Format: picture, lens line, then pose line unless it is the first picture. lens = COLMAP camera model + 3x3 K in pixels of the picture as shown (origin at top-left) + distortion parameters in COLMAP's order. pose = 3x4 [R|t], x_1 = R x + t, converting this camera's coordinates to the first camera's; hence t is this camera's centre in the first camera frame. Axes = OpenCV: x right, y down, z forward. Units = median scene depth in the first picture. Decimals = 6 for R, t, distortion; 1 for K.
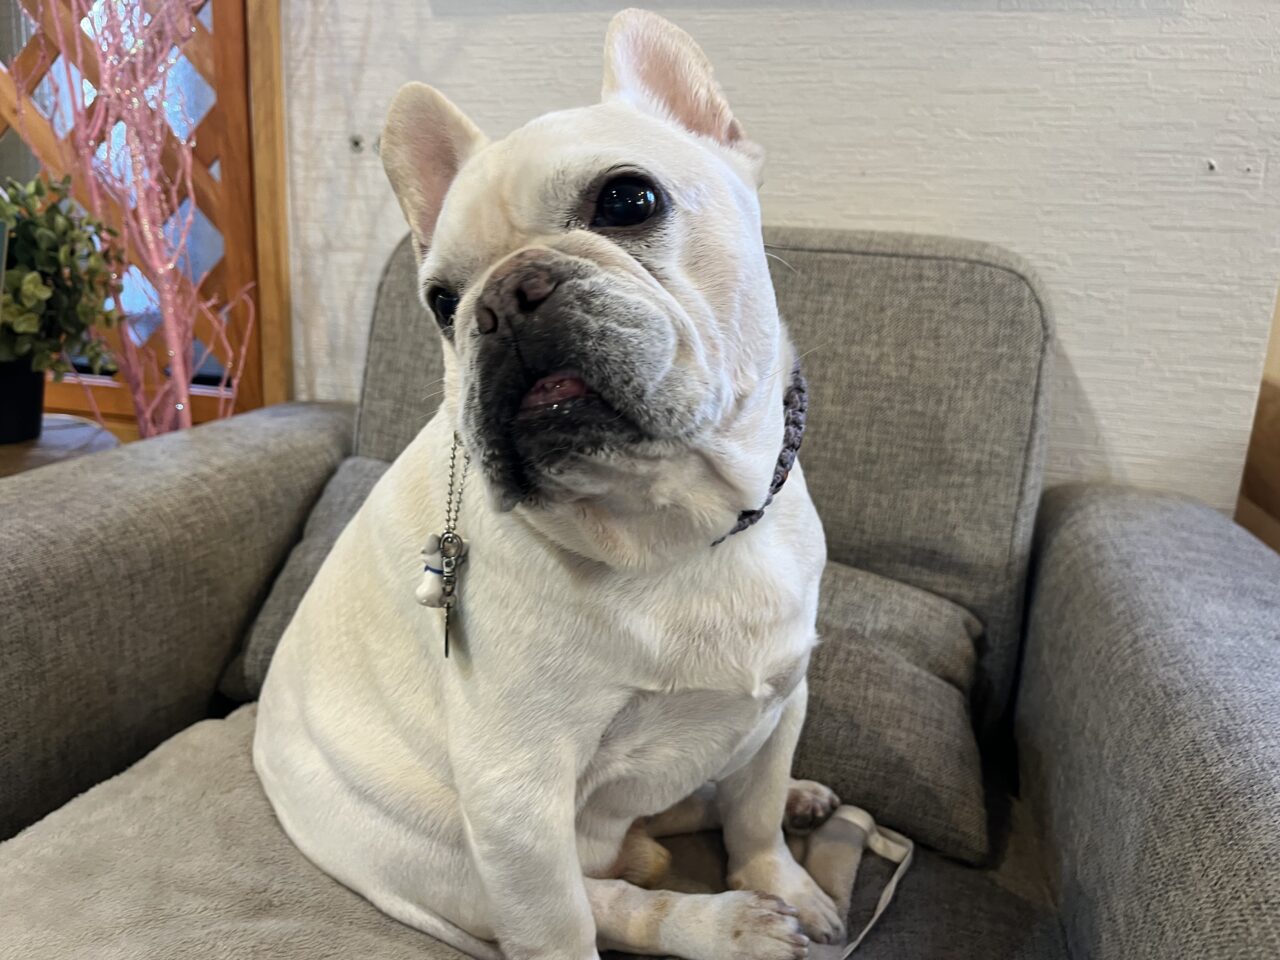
lens RADIAL K [[995.5, 0, 646.3], [0, 995.5, 484.5], [0, 0, 1]] dist [0.017442, -0.003987]
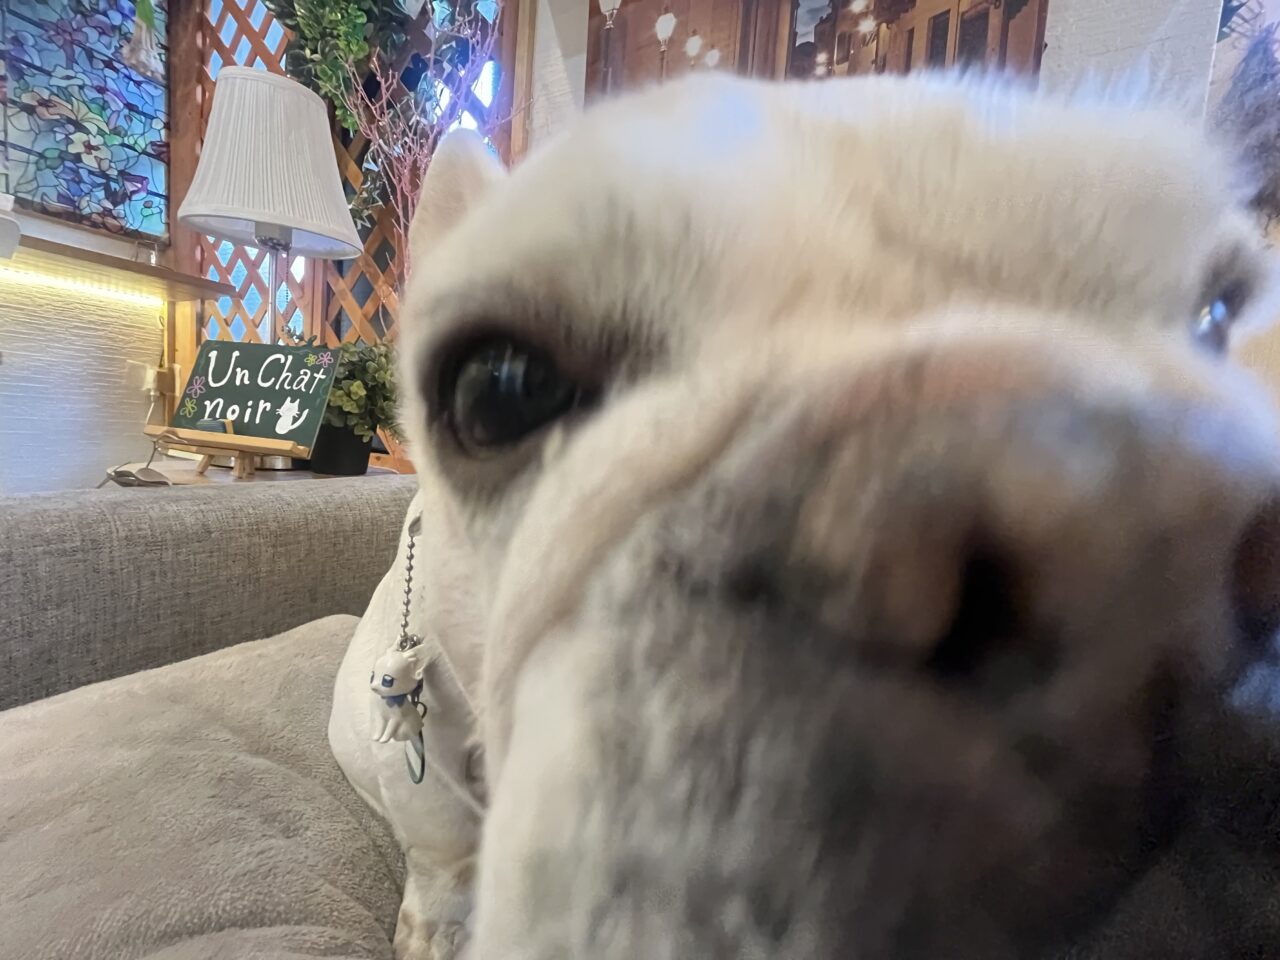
lens RADIAL K [[512.1, 0, 632.9], [0, 512.1, 480.6], [0, 0, 1]] dist [-0.003416, 0.000306]
pose [[0.966351, 0.057003, -0.250830, 0.148044], [-0.098121, 0.983092, -0.154606, 0.074956], [0.237775, 0.174016, 0.955605, 0.235990]]
